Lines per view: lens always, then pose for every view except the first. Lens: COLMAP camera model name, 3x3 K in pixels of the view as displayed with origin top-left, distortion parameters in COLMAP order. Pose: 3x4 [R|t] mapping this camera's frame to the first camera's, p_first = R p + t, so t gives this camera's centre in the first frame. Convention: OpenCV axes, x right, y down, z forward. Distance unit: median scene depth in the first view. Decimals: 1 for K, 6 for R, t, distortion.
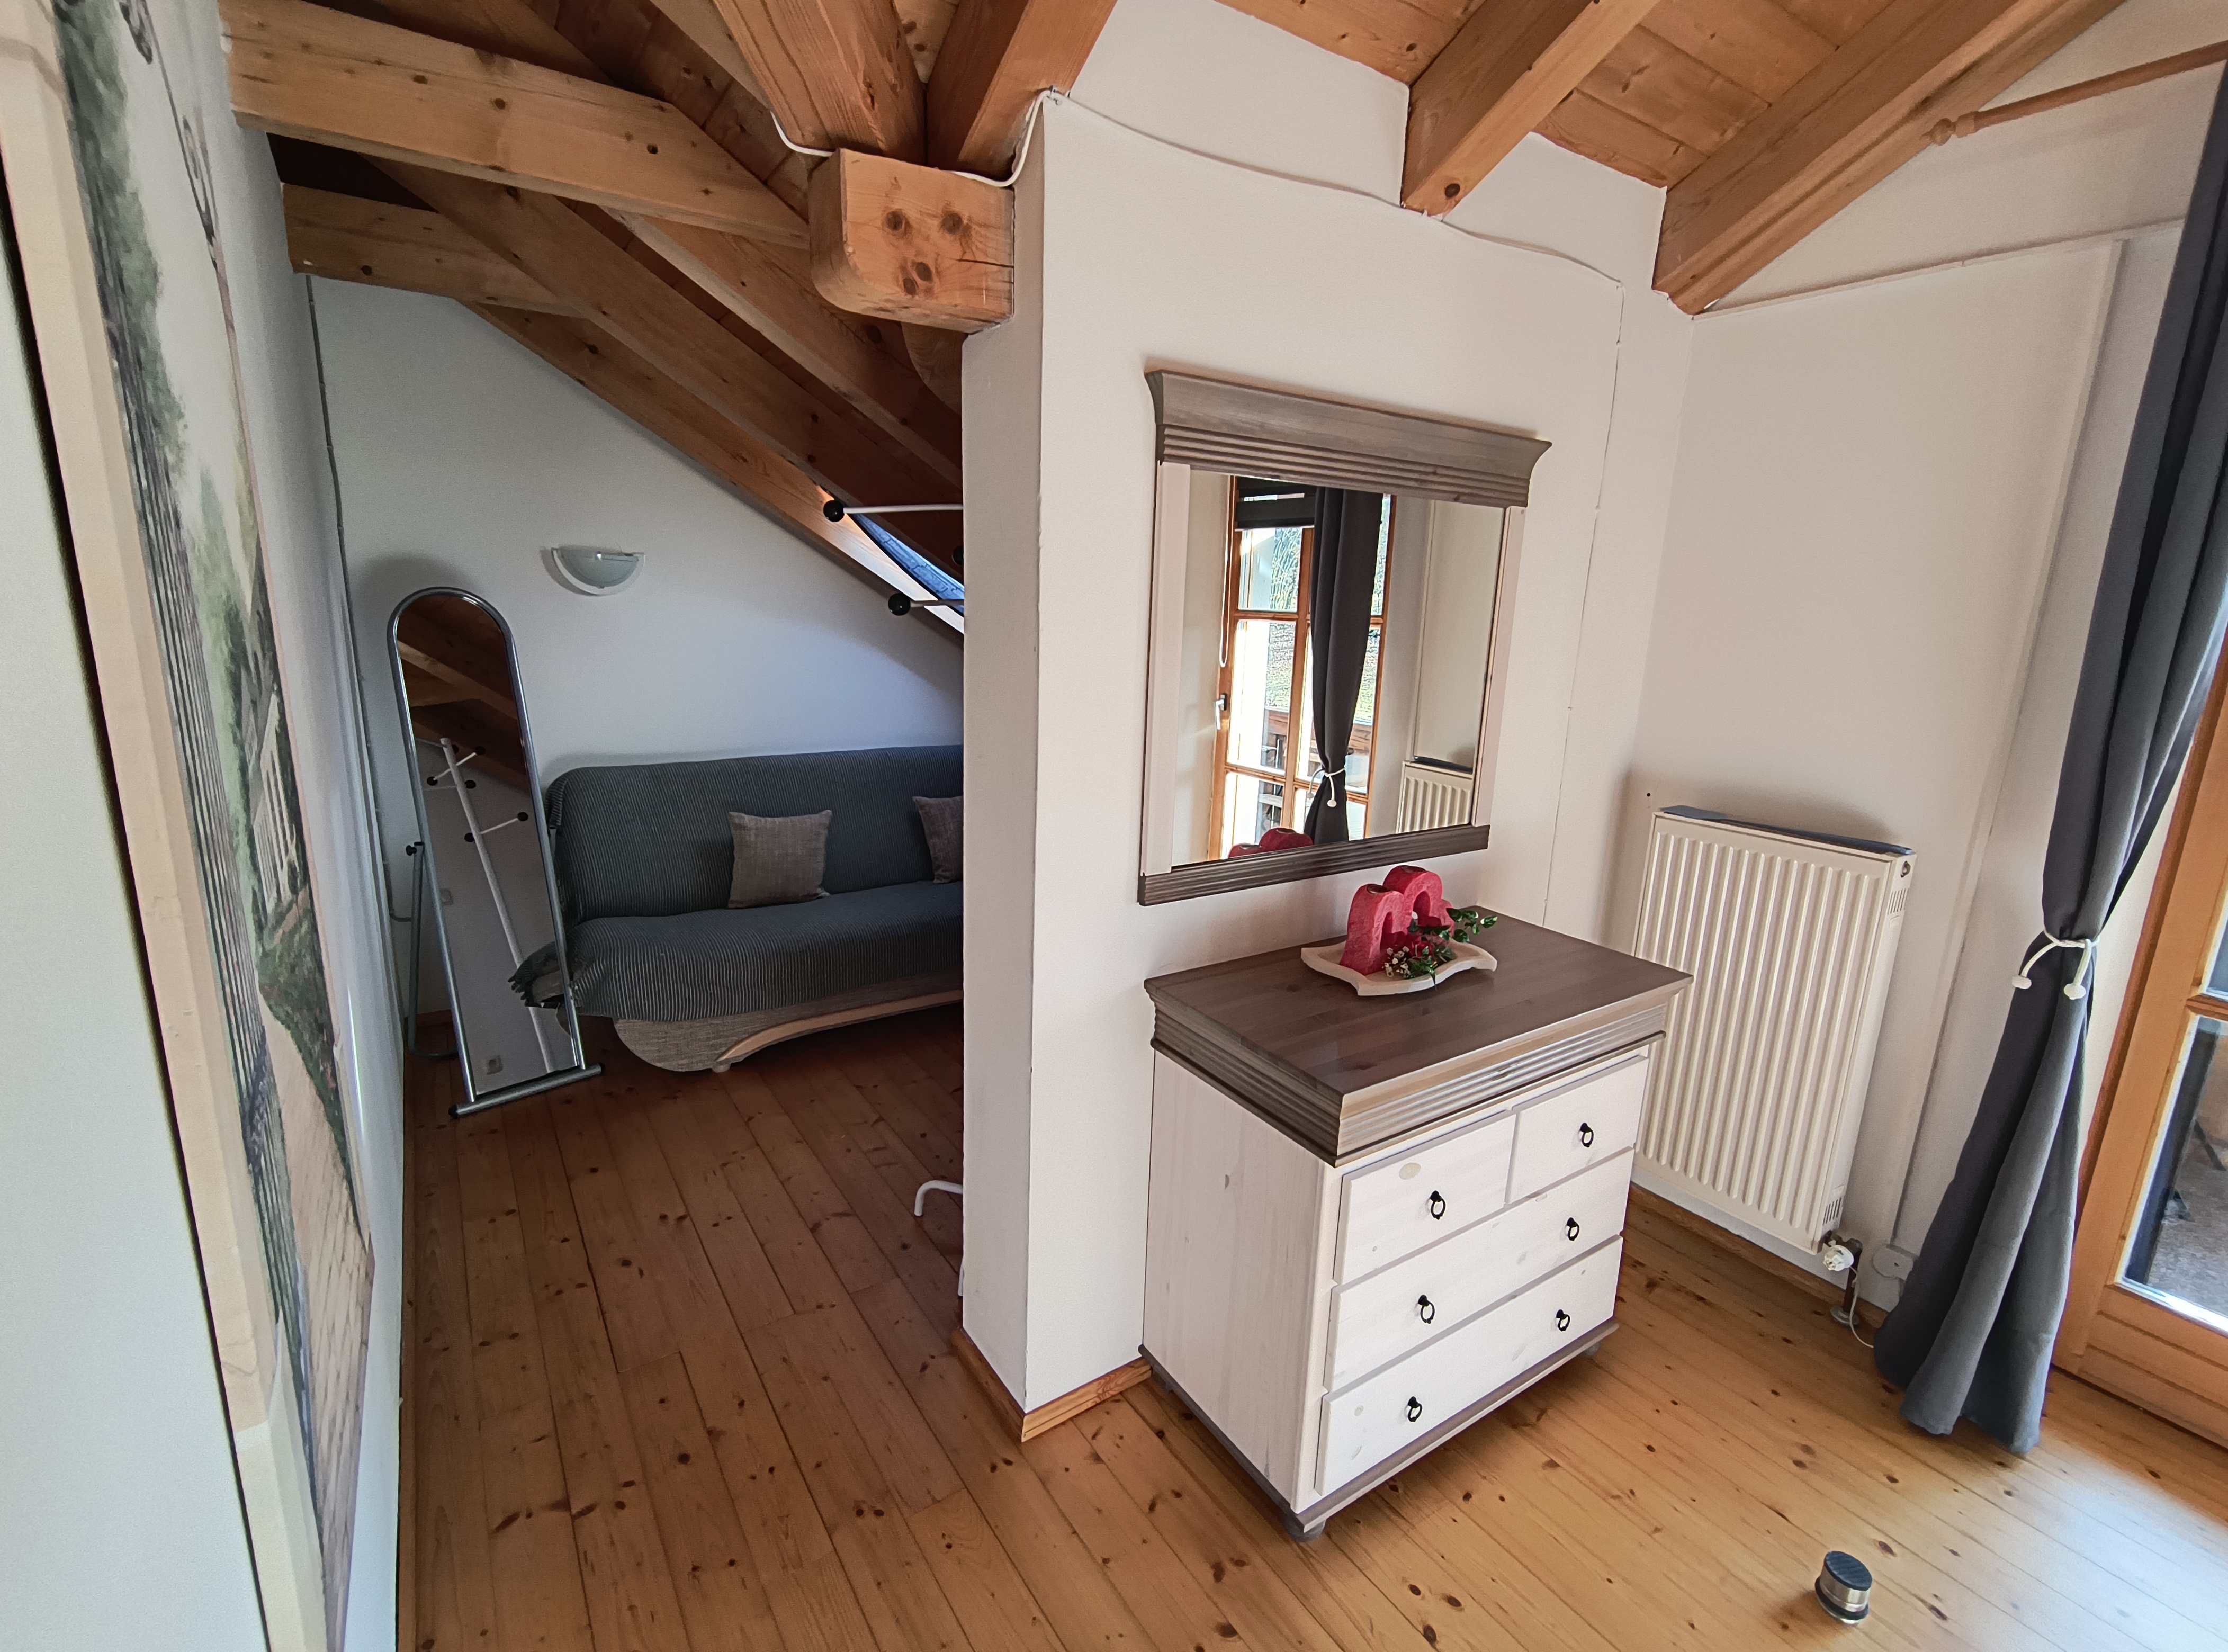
lens RADIAL K [[1019.7, 0, 1112.6], [0, 1019.7, 823.1], [0, 0, 1]] dist [0.000250, 0.001461]
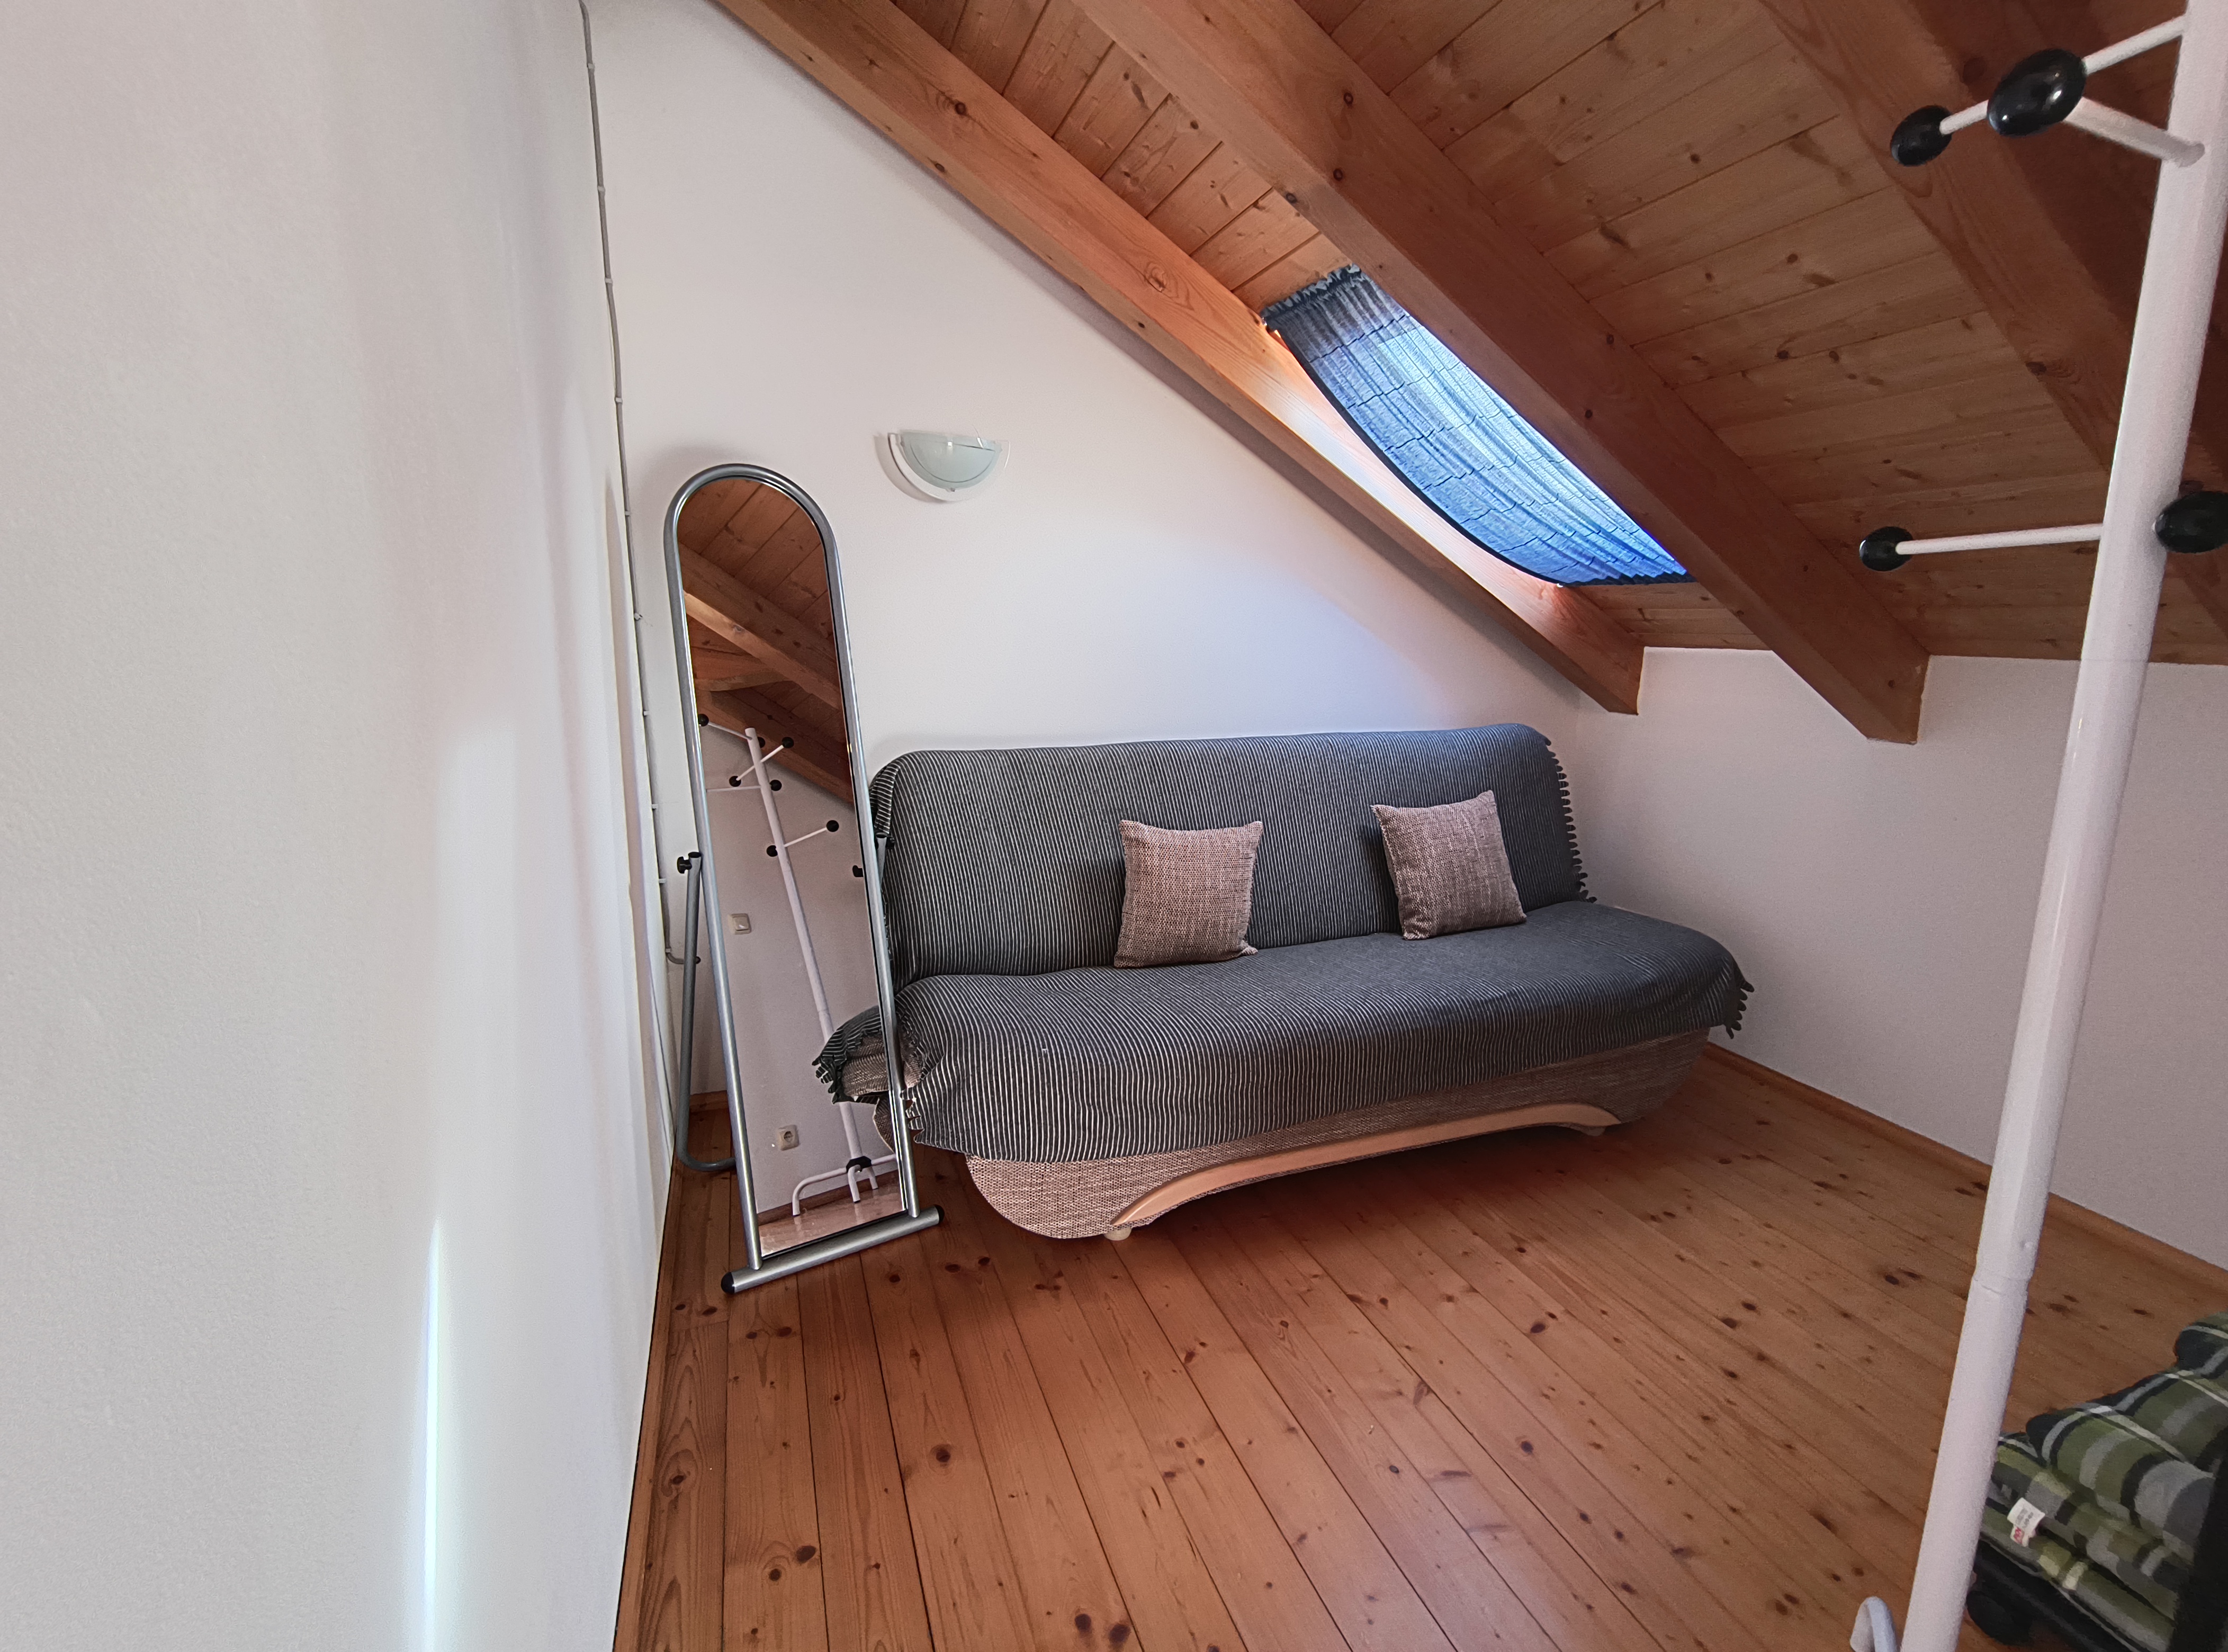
lens RADIAL K [[1019.7, 0, 1112.6], [0, 1019.7, 823.1], [0, 0, 1]] dist [0.000250, 0.001461]
pose [[0.969343, 0.018666, -0.245002, -0.247476], [-0.025921, 0.999315, -0.026424, 0.009637], [0.244341, 0.031965, 0.969162, 0.405773]]
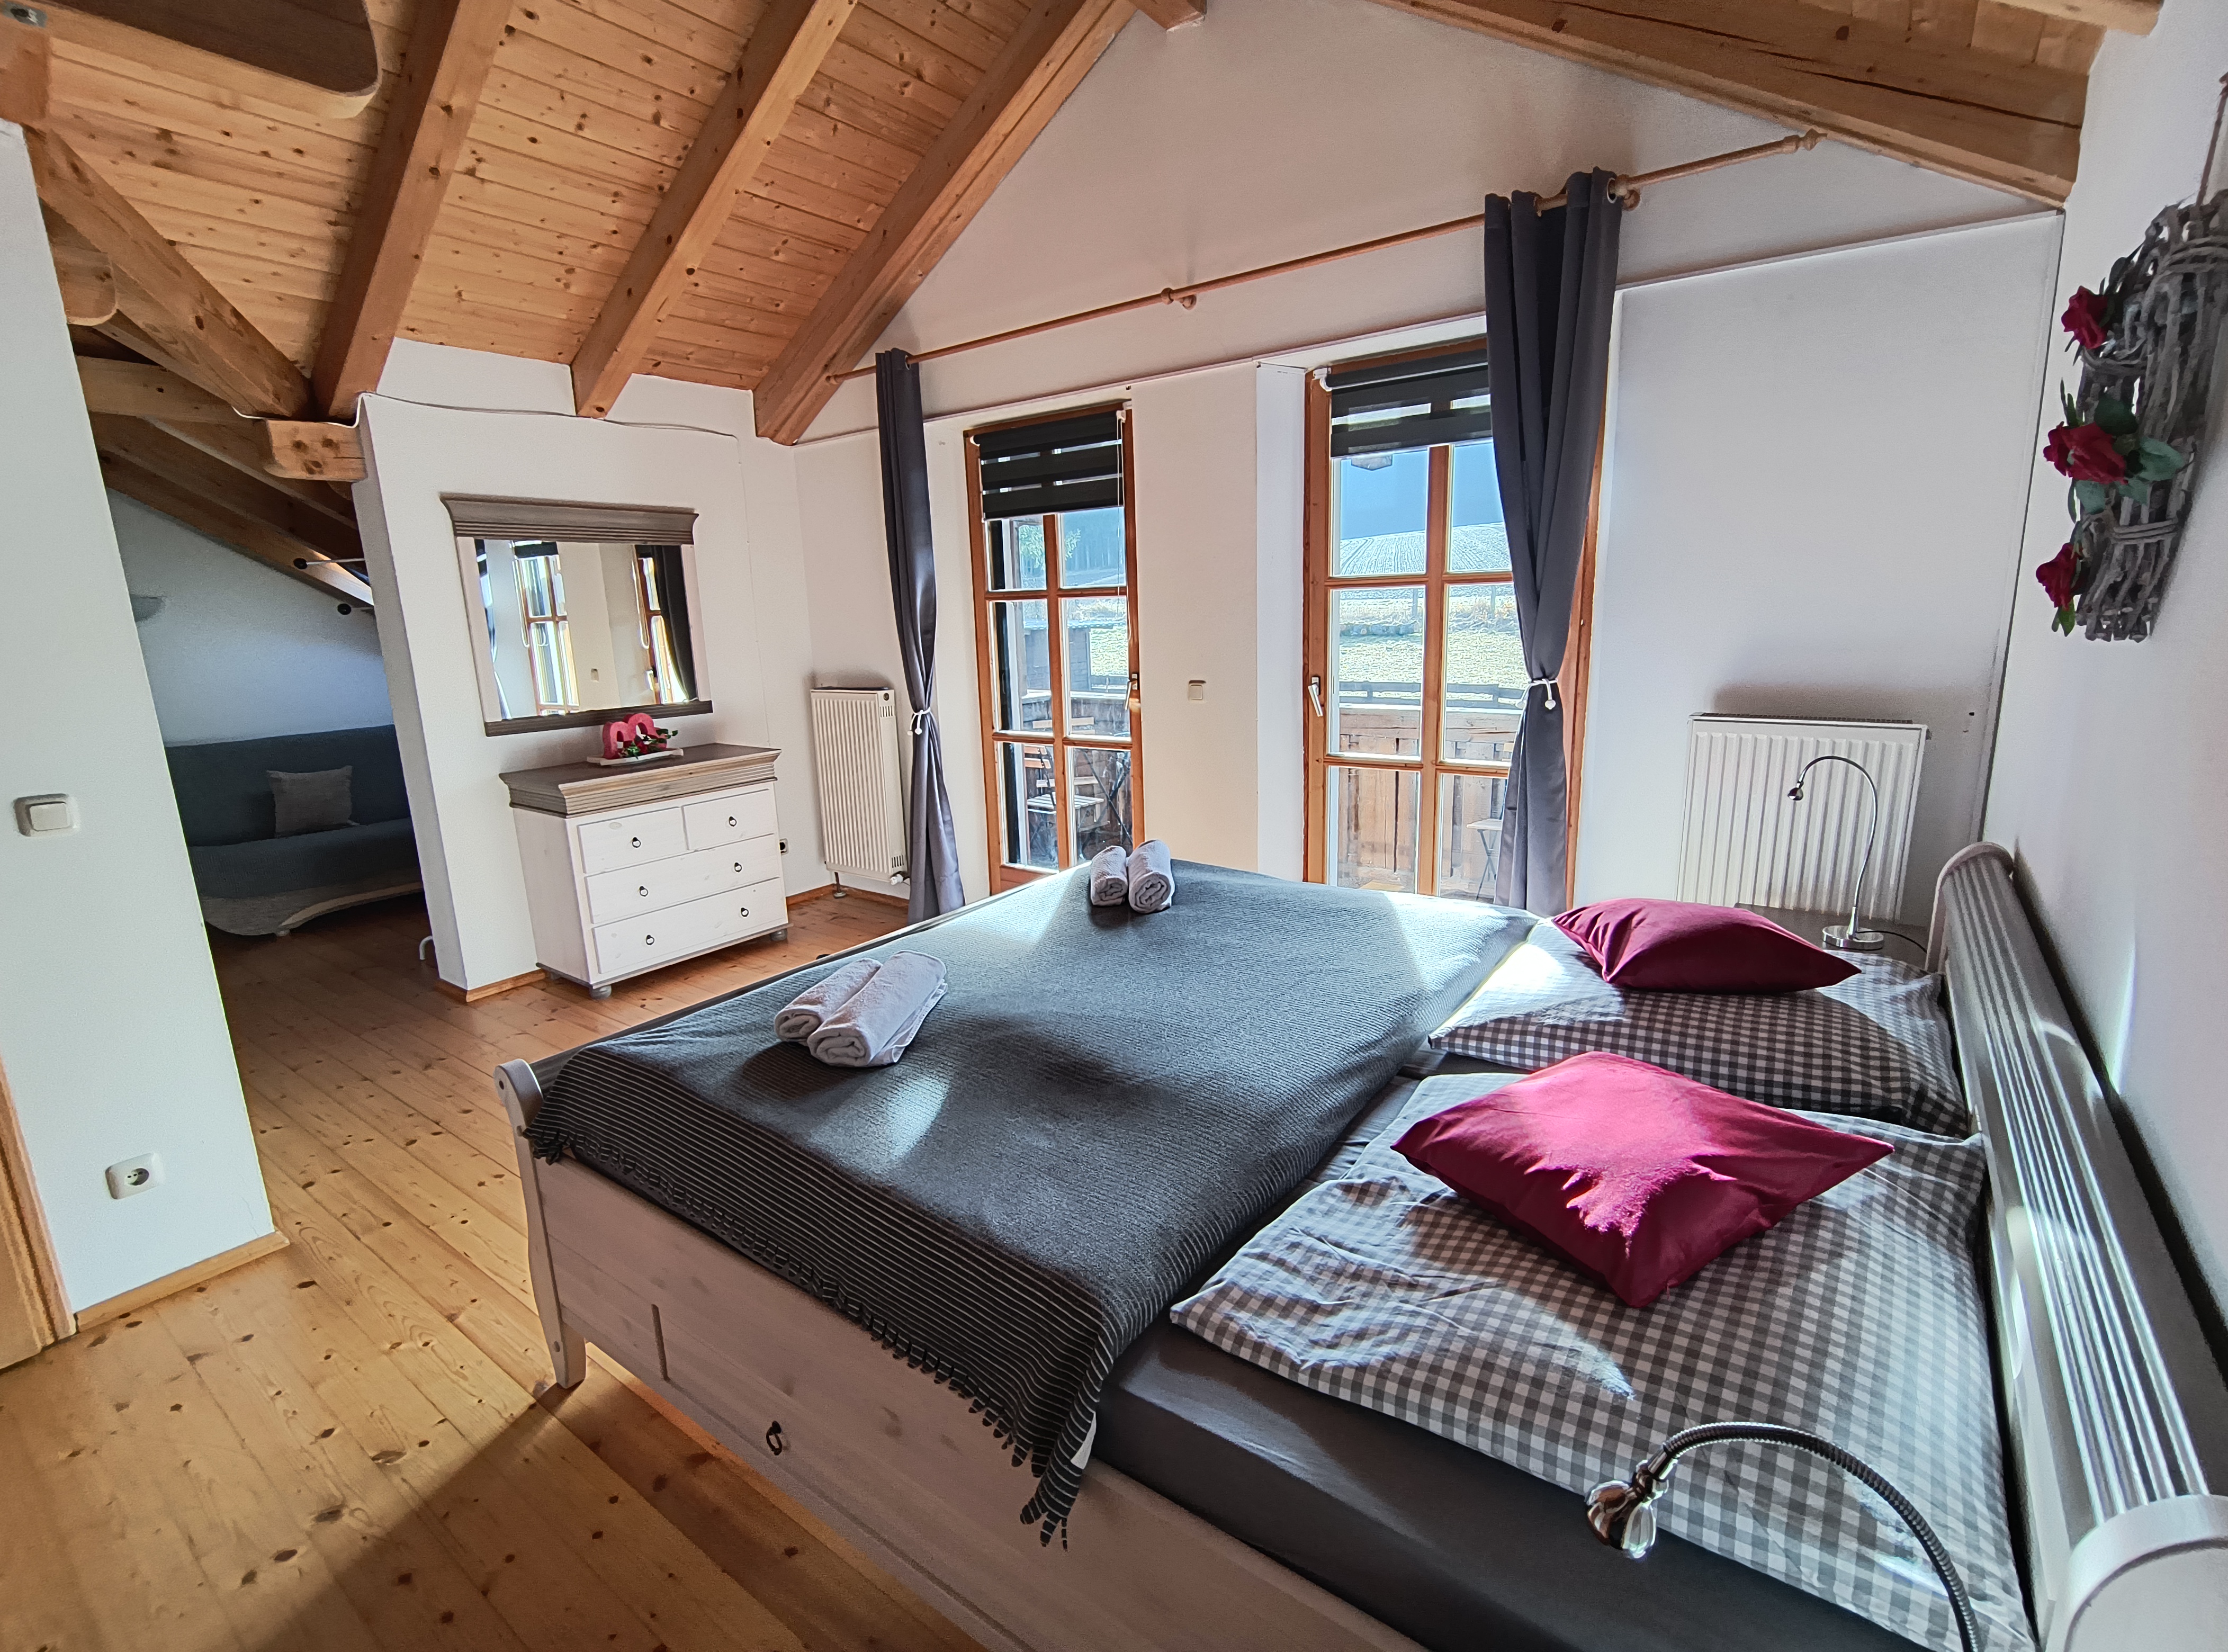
lens RADIAL K [[1018.2, 0, 1114.0], [0, 1018.2, 826.0], [0, 0, 1]] dist [-0.003222, -0.000649]
pose [[0.939561, -0.130771, 0.316425, 0.314014], [0.133001, 0.991008, 0.014640, 0.227488], [-0.315494, 0.028330, 0.948505, -0.808878]]
